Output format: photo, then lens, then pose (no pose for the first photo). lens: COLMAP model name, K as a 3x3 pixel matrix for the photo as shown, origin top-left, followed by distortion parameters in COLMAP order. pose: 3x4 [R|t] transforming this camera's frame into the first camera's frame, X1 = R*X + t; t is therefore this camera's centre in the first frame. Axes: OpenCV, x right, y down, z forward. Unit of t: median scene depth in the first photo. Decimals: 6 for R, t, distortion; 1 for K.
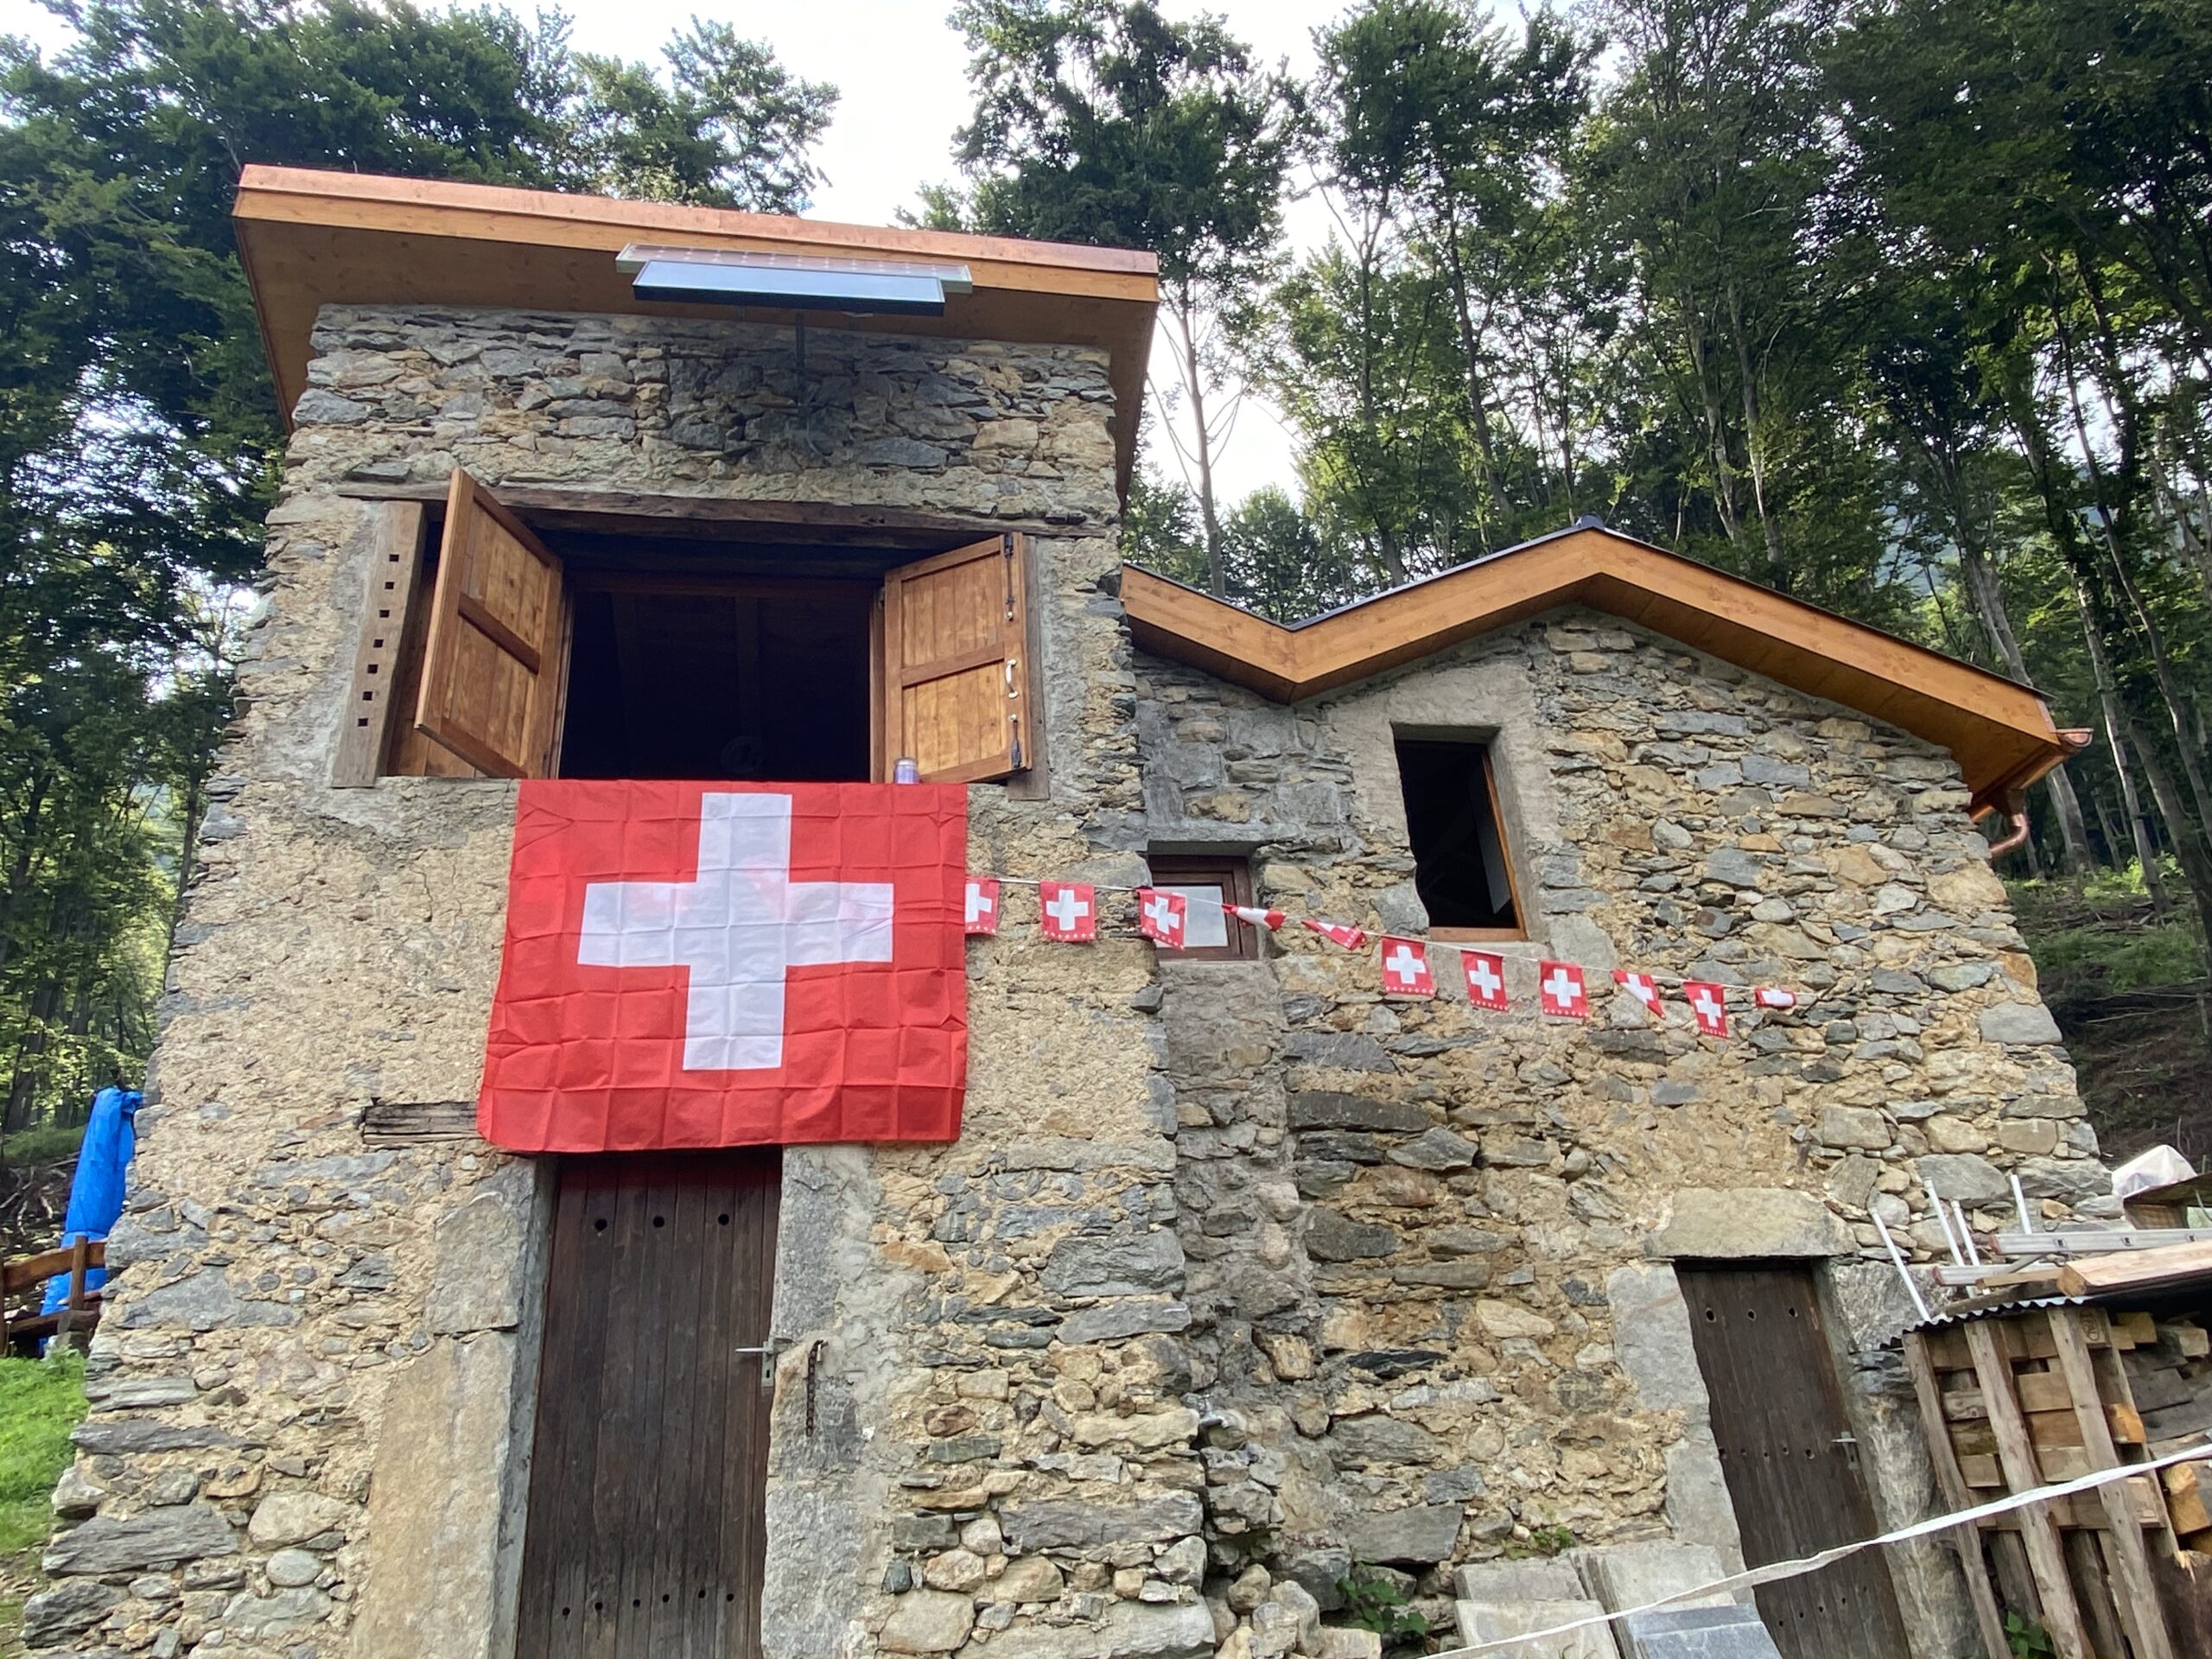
lens RADIAL K [[1522.2, 0, 1085.3], [0, 1522.2, 822.1], [0, 0, 1]] dist [0.038039, -0.037735]
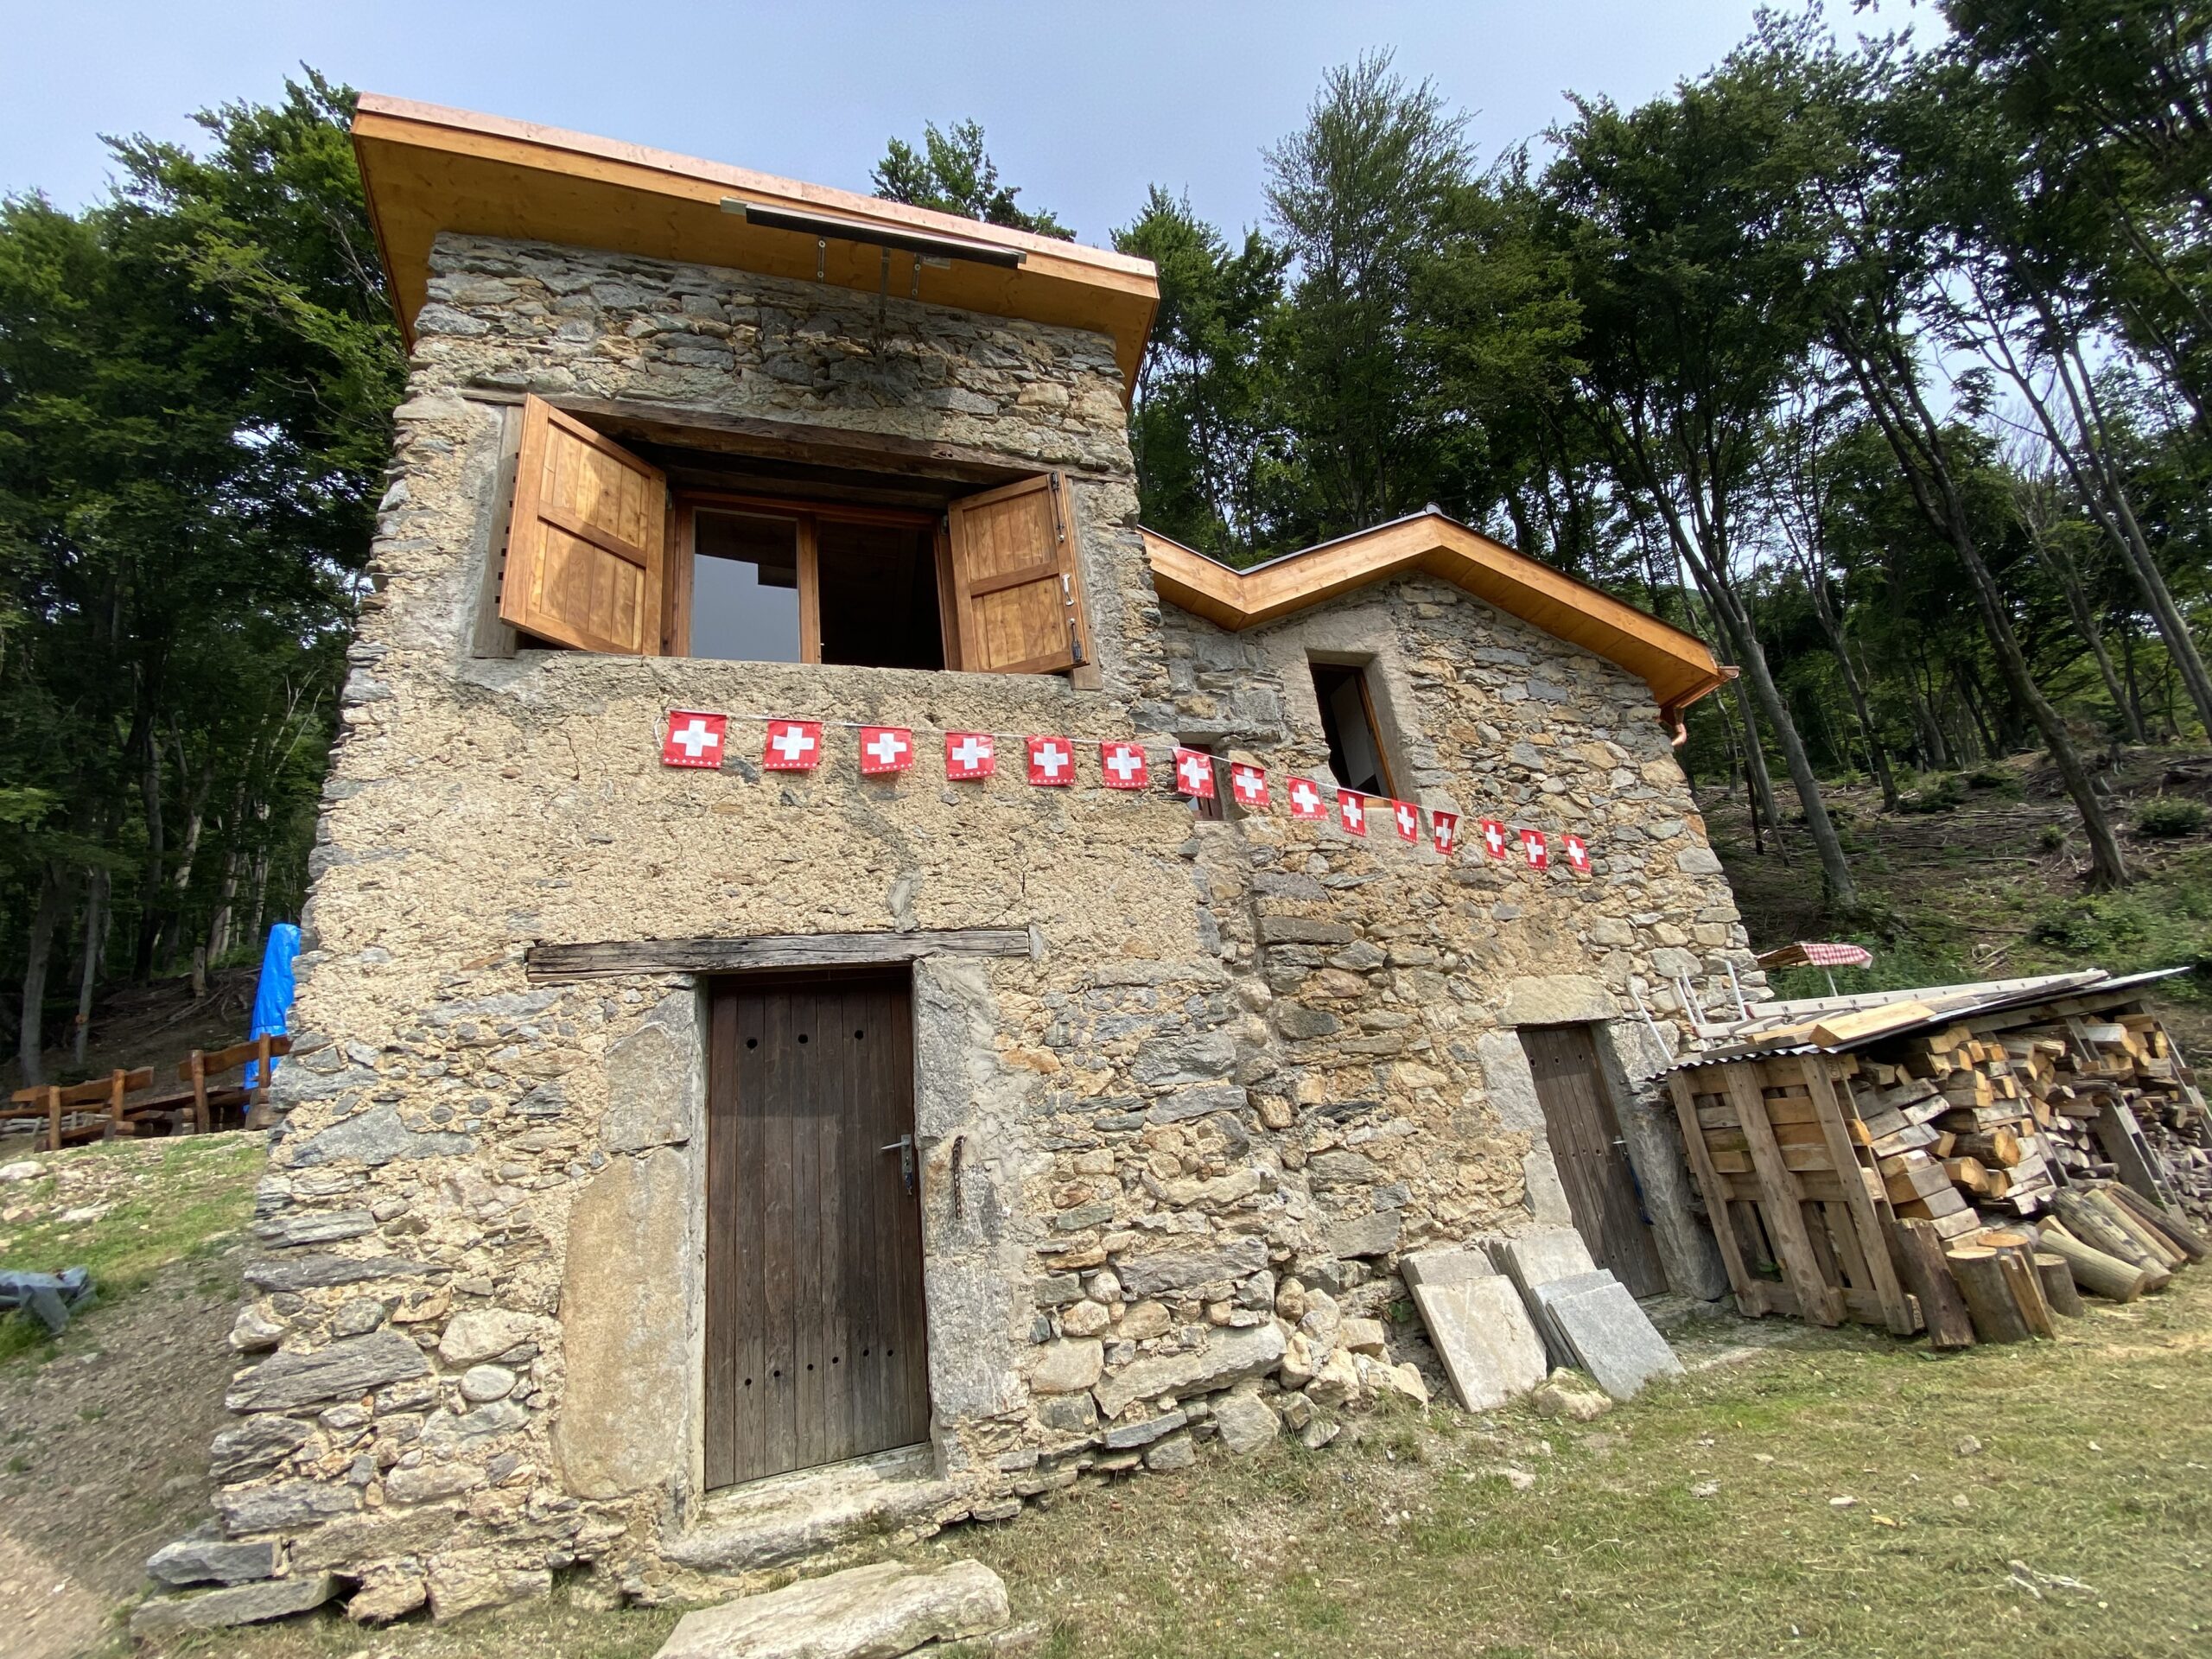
lens RADIAL K [[899.7, 0, 1081.5], [0, 899.7, 843.0], [0, 0, 1]] dist [0.004442, -0.007316]
pose [[0.988396, -0.006880, 0.151743, -0.137236], [-0.008057, 0.995193, 0.097604, 0.035971], [-0.151686, -0.097694, 0.983589, 0.247149]]
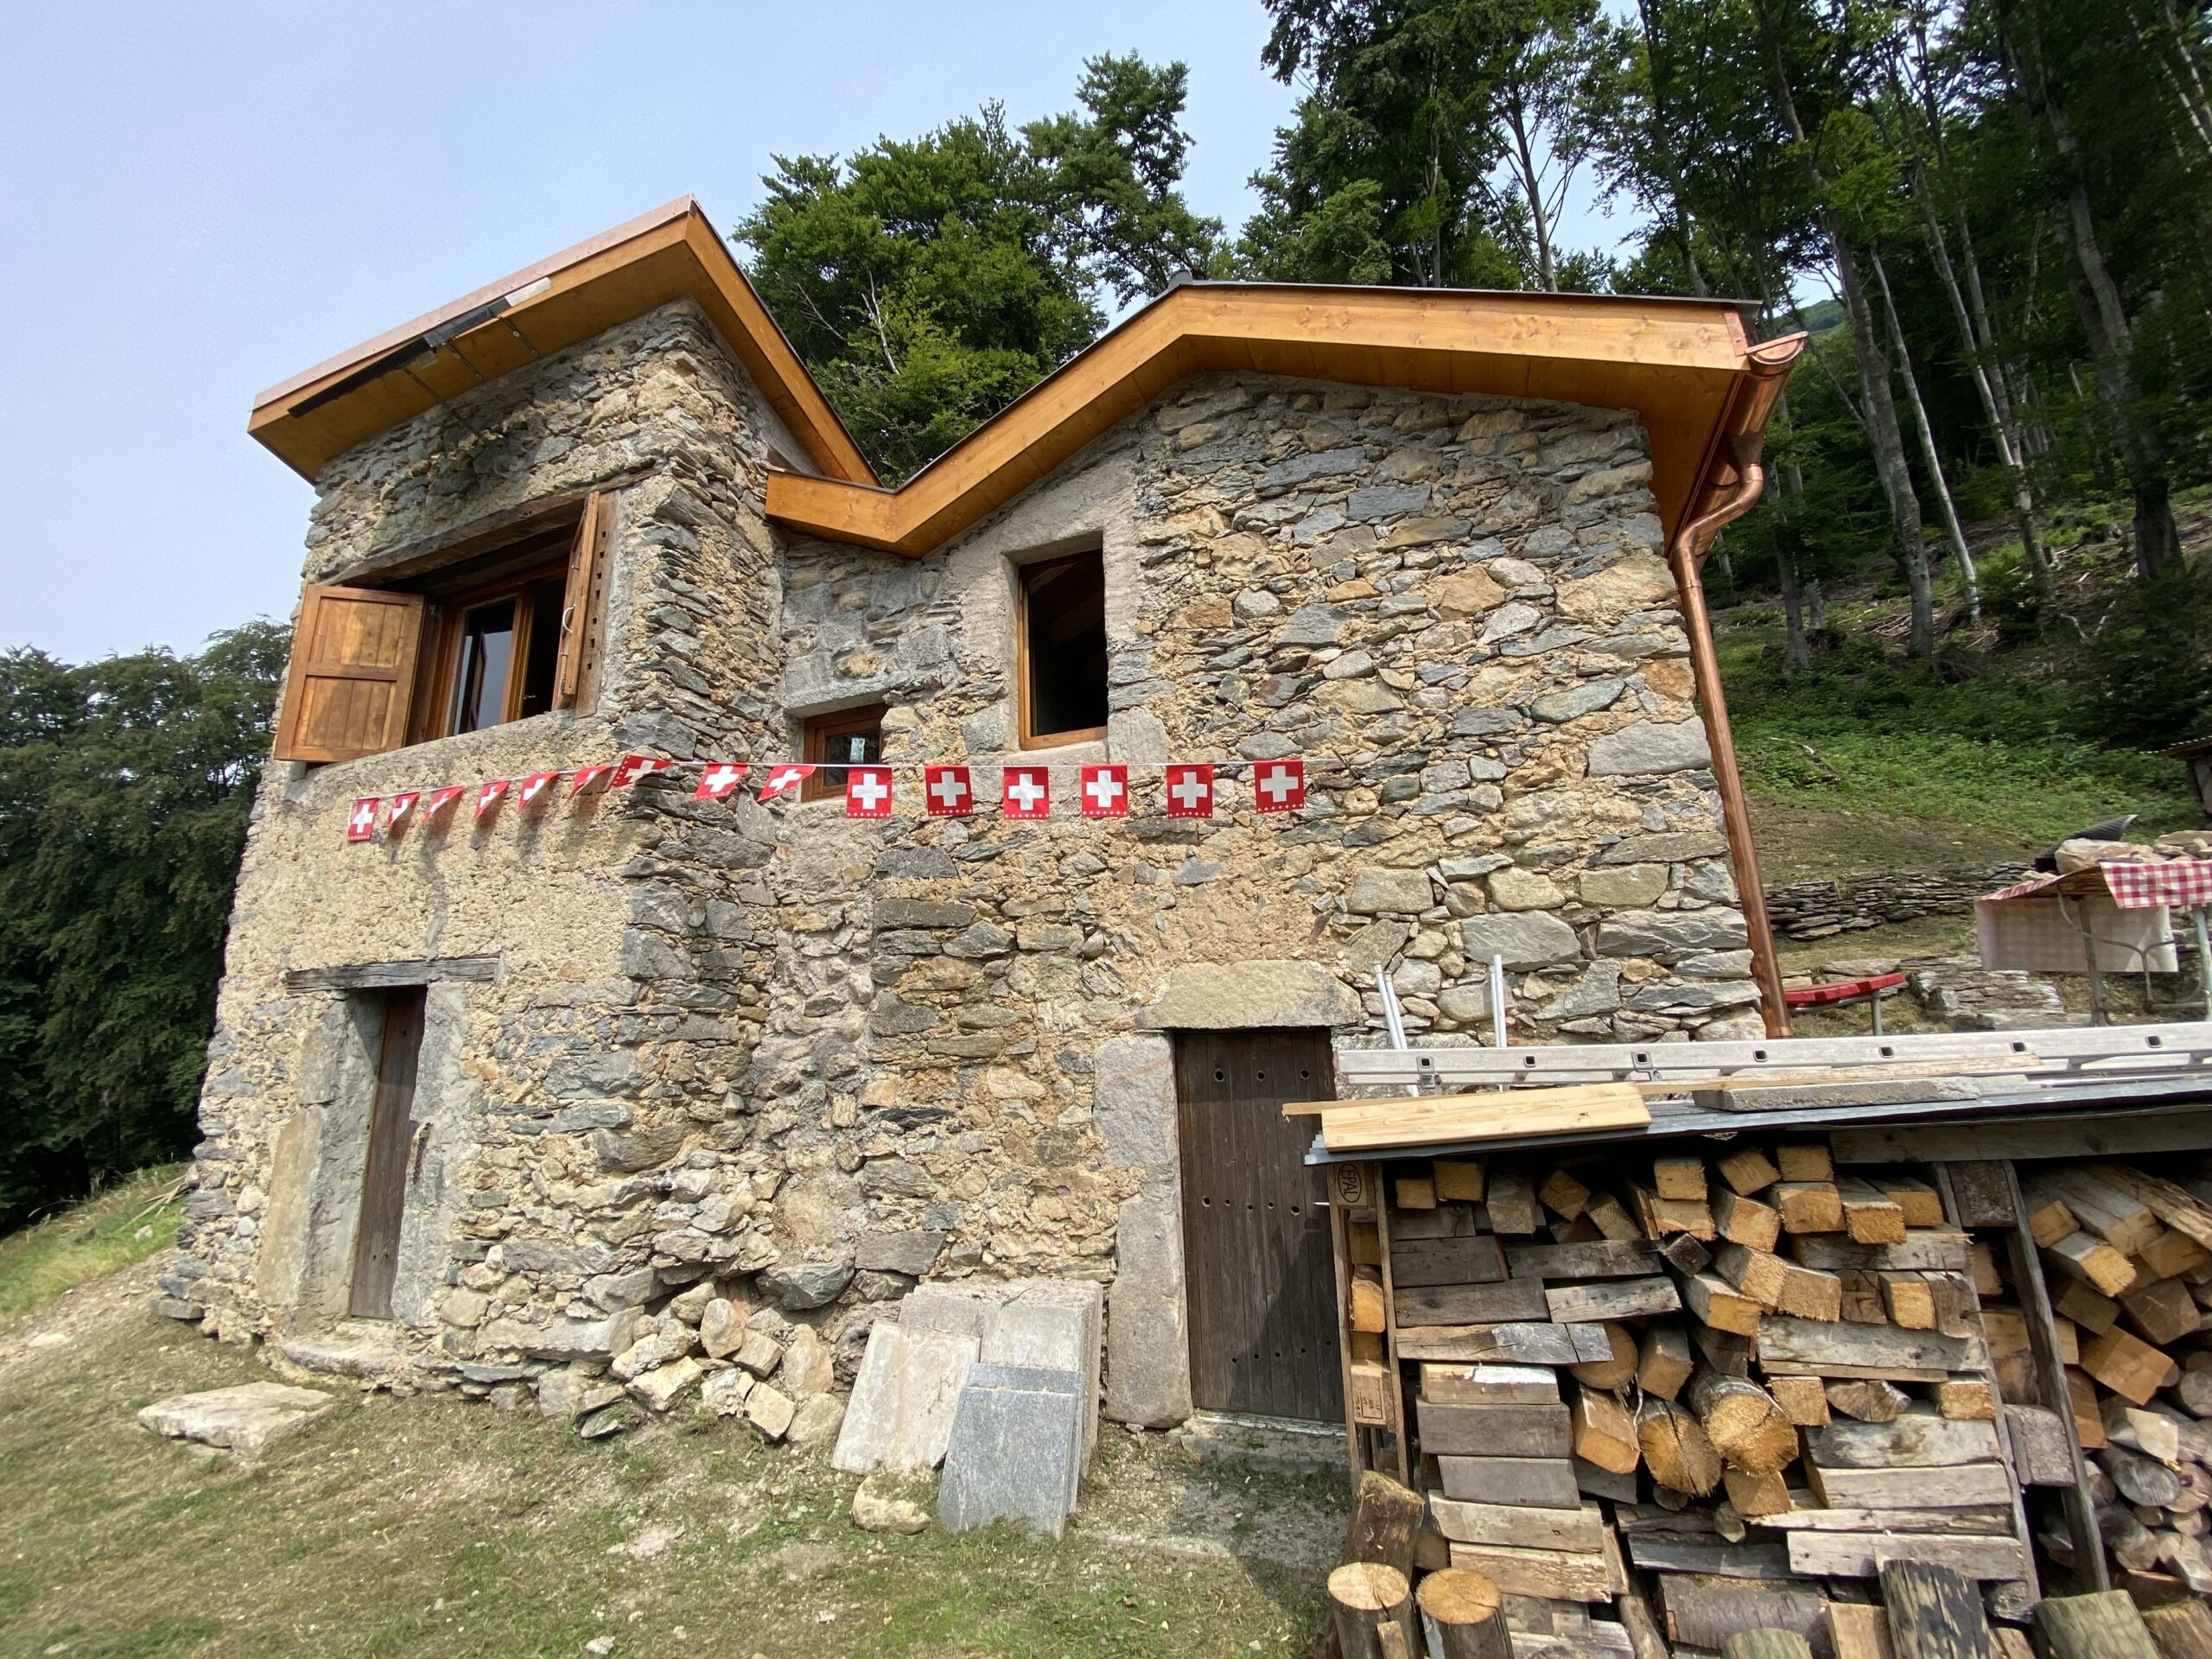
lens RADIAL K [[890.9, 0, 1103.0], [0, 890.9, 845.8], [0, 0, 1]] dist [0.014999, -0.006907]
pose [[0.858828, -0.074002, -0.506890, 0.655172], [0.207817, 0.954758, 0.212720, 0.017470], [0.468216, -0.288030, 0.835352, 0.480405]]
